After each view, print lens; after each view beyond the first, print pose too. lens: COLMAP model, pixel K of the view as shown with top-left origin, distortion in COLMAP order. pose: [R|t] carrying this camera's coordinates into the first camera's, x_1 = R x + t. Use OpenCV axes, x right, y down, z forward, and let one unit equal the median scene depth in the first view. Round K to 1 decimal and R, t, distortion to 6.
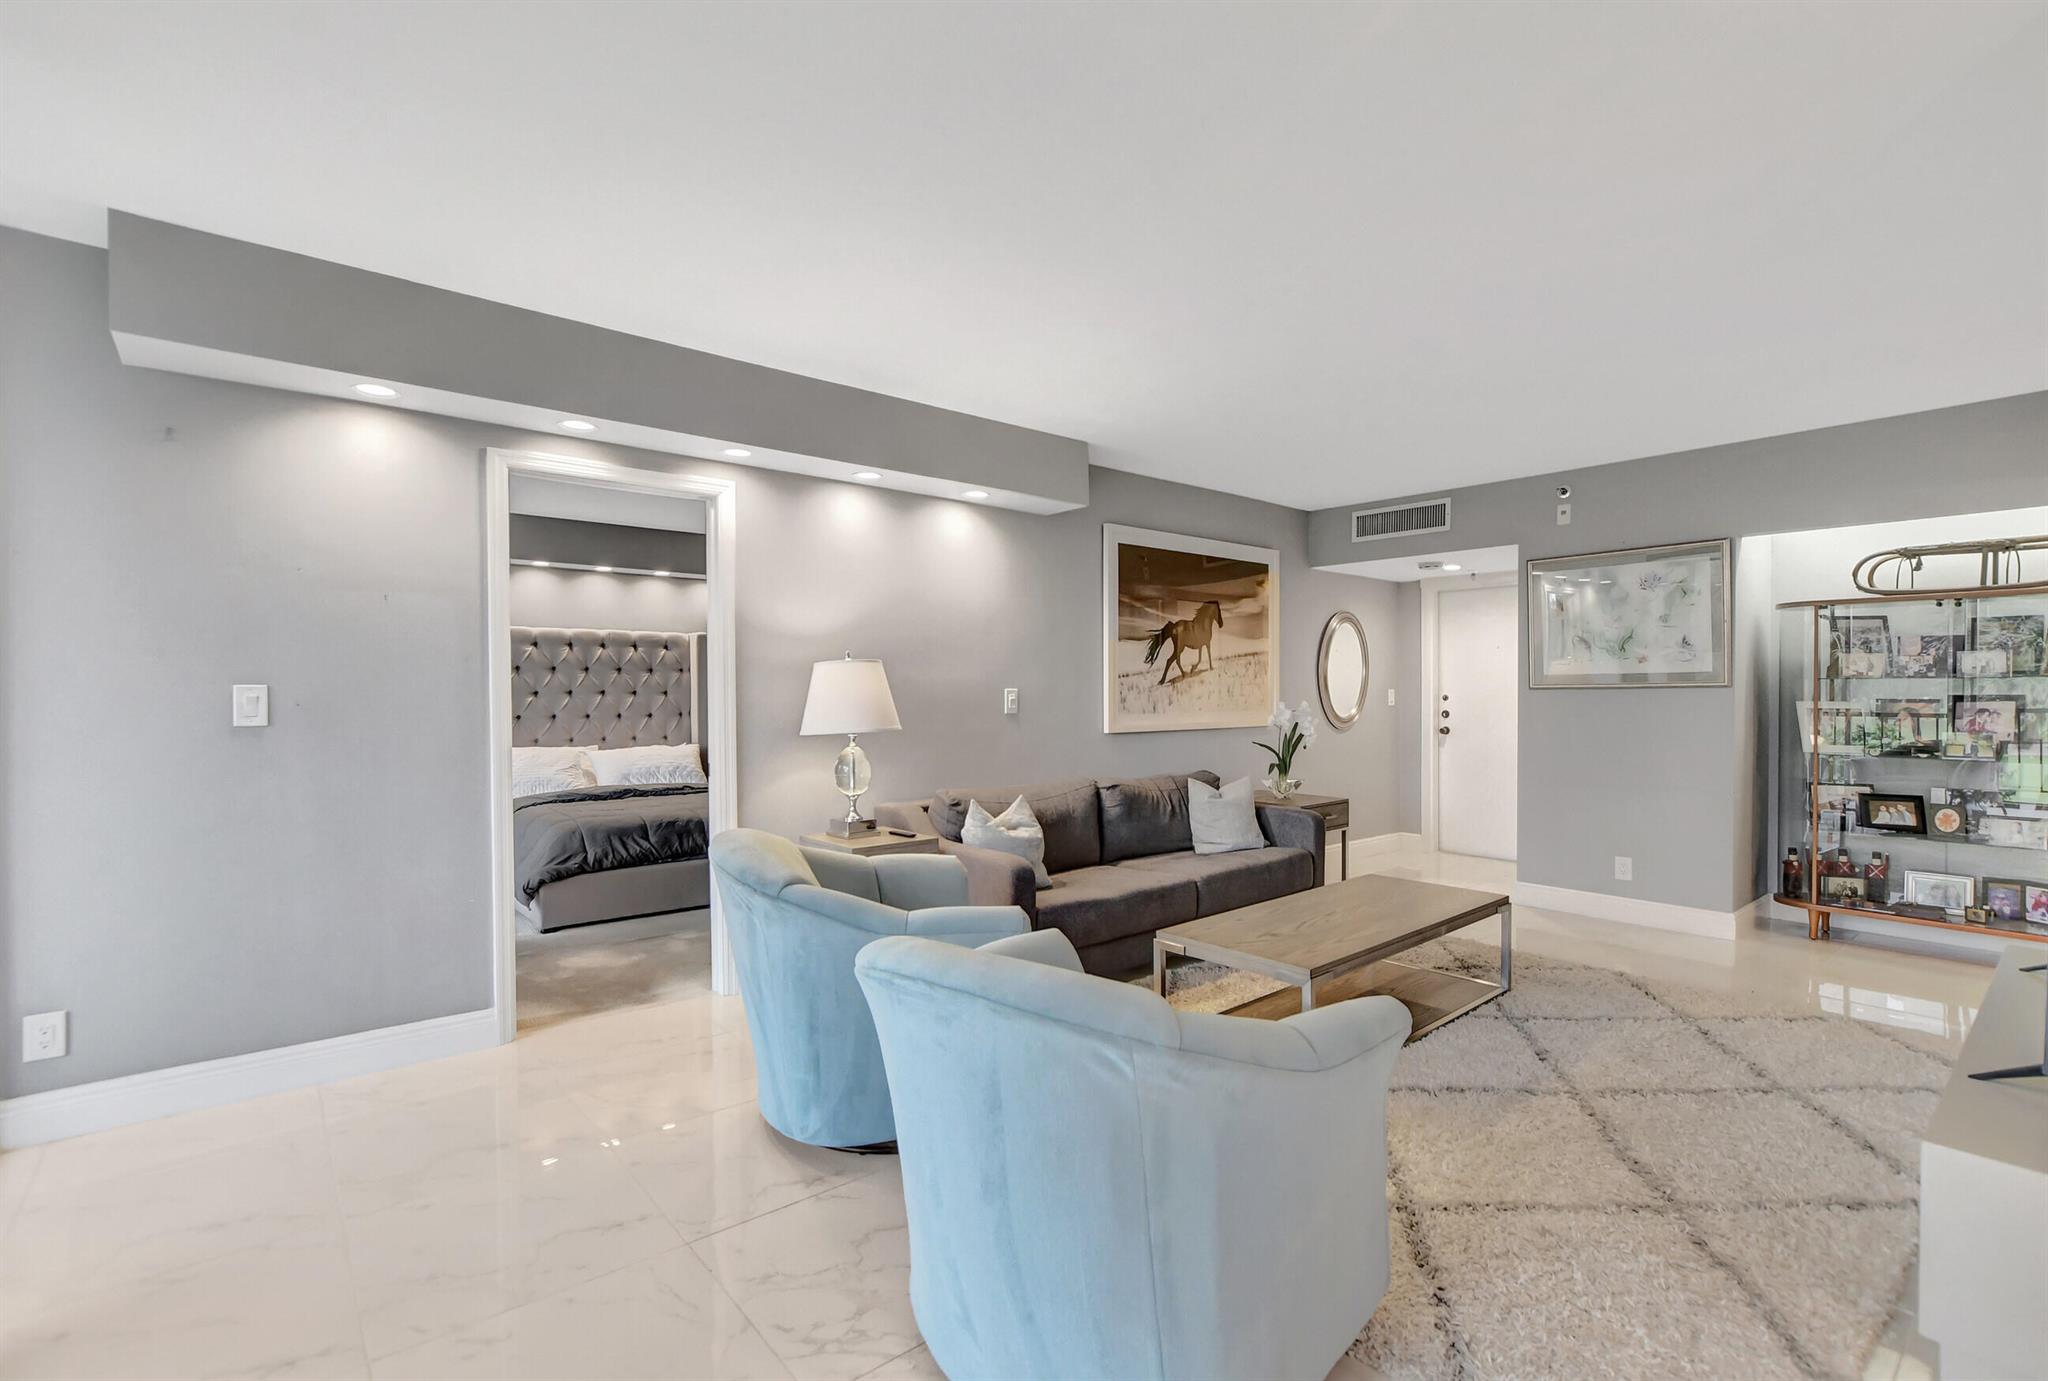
lens RADIAL K [[974.4, 0, 1019.8], [0, 974.4, 706.2], [0, 0, 1]] dist [-0.015465, 0.000585]
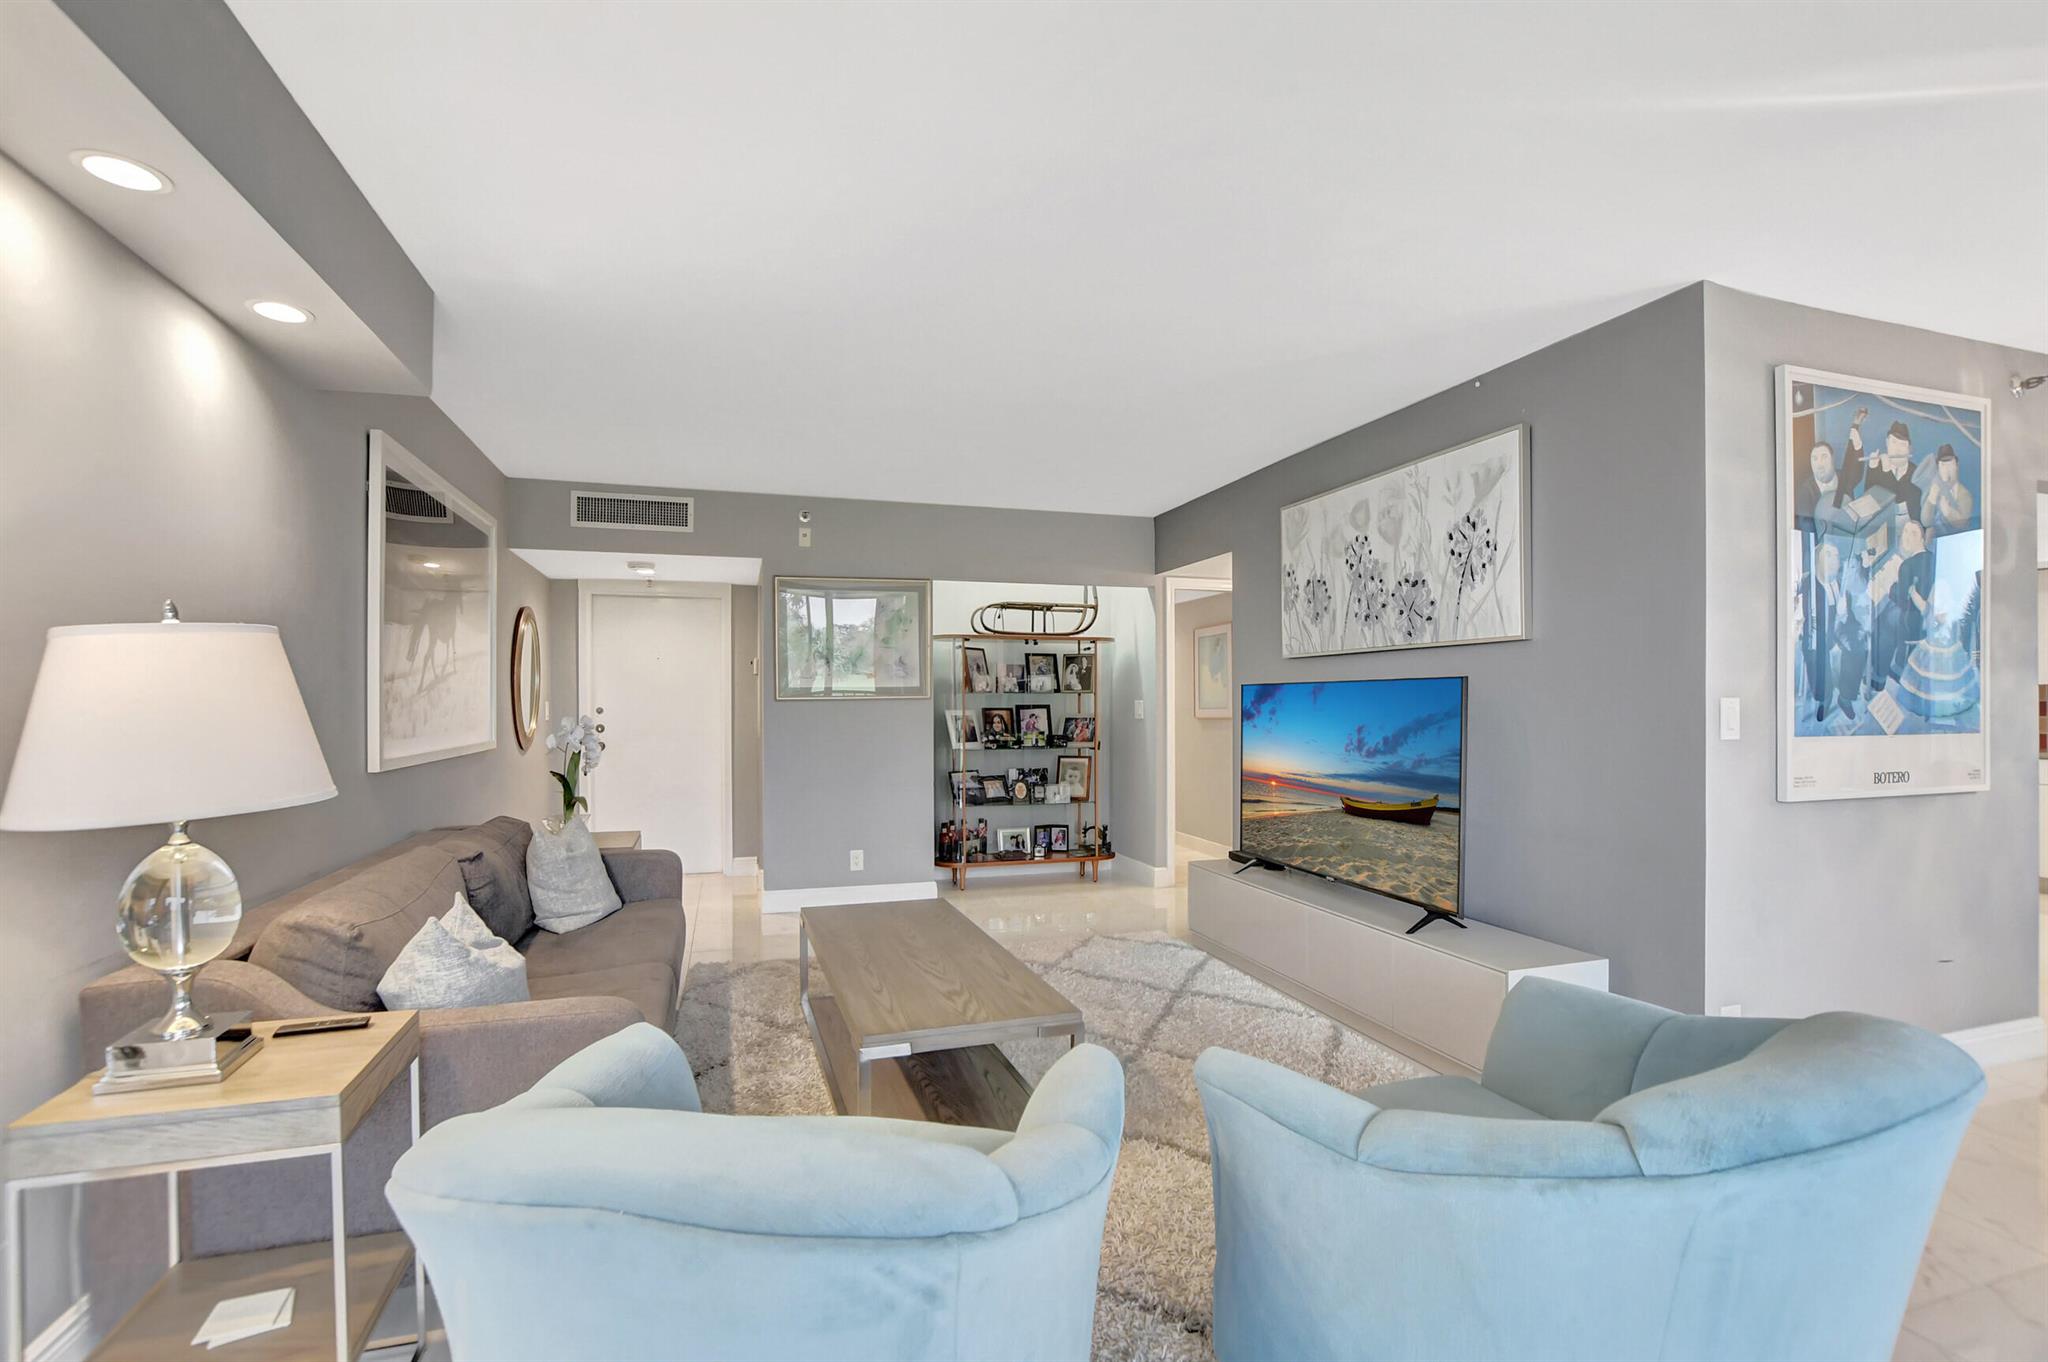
lens RADIAL K [[909.7, 0, 1081.1], [0, 909.7, 684.8], [0, 0, 1]] dist [-0.023059, 0.002659]
pose [[0.358633, 0.016309, 0.933336, -0.291876], [0.016102, 0.999591, -0.023654, -0.007524], [-0.933340, 0.023511, 0.358224, 0.405731]]
